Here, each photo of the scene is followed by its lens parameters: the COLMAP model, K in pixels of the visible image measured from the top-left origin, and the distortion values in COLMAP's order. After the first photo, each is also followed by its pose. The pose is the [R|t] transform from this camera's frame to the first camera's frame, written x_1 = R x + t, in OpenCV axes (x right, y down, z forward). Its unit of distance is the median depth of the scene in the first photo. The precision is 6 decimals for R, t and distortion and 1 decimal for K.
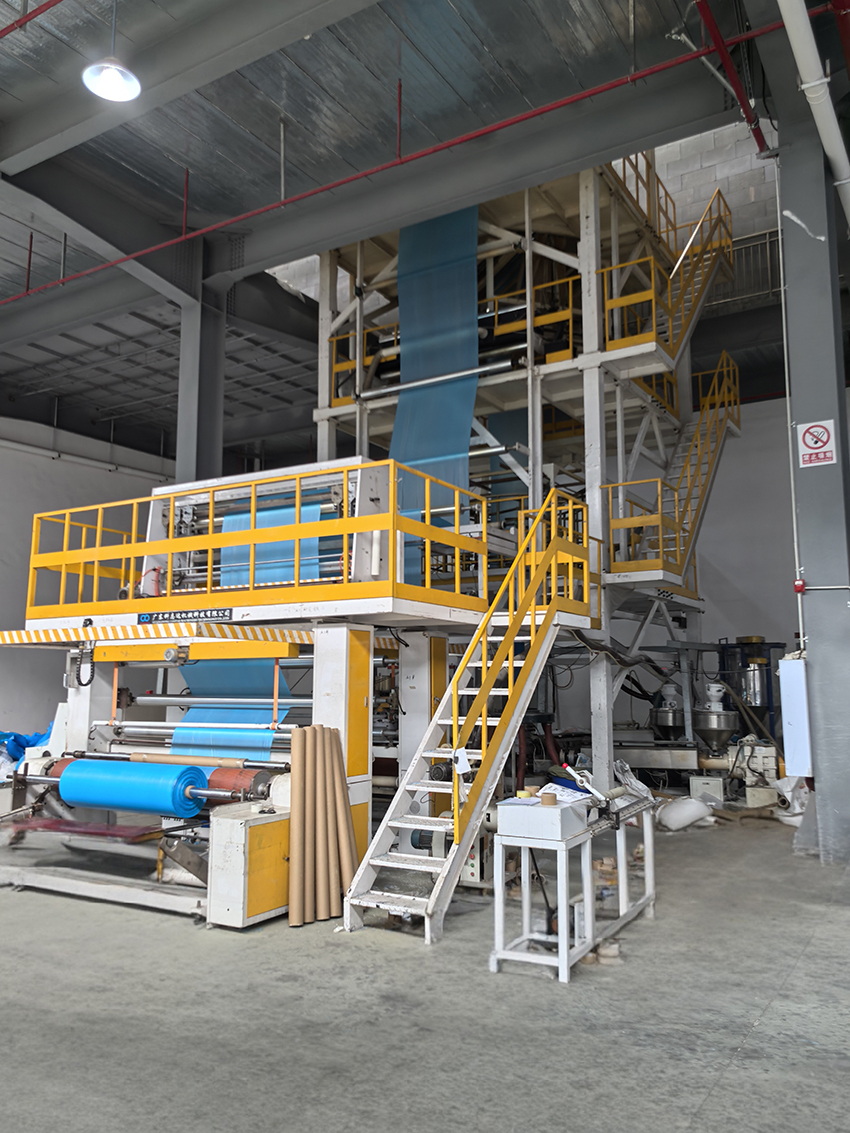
lens RADIAL K [[904.6, 0, 425.0], [0, 904.6, 566.5], [0, 0, 1]] dist [0.052909, -0.094667]
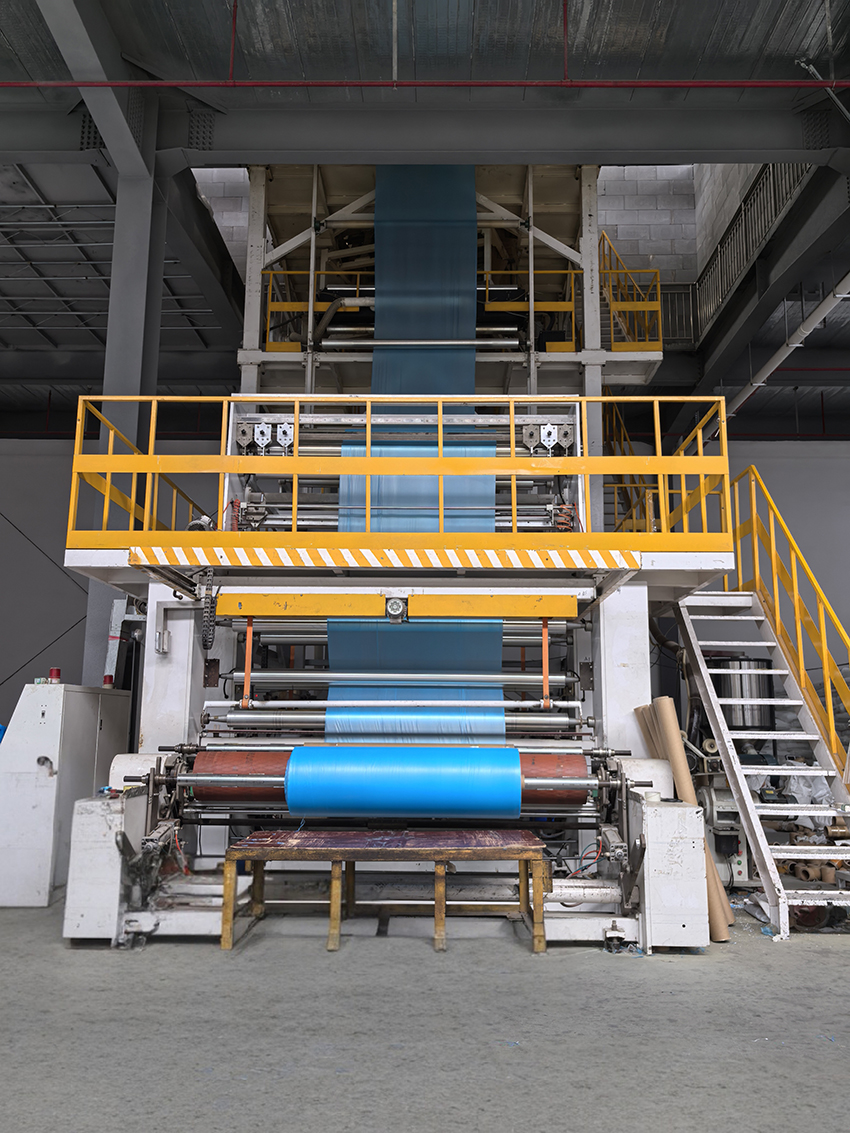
lens RADIAL K [[899.7, 0, 422.8], [0, 899.7, 577.0], [0, 0, 1]] dist [0.056359, -0.082803]
pose [[0.856522, 0.092441, 0.507764, -0.444936], [-0.074649, 0.995673, -0.055346, 0.077410], [-0.510683, 0.009501, 0.859716, 0.248219]]
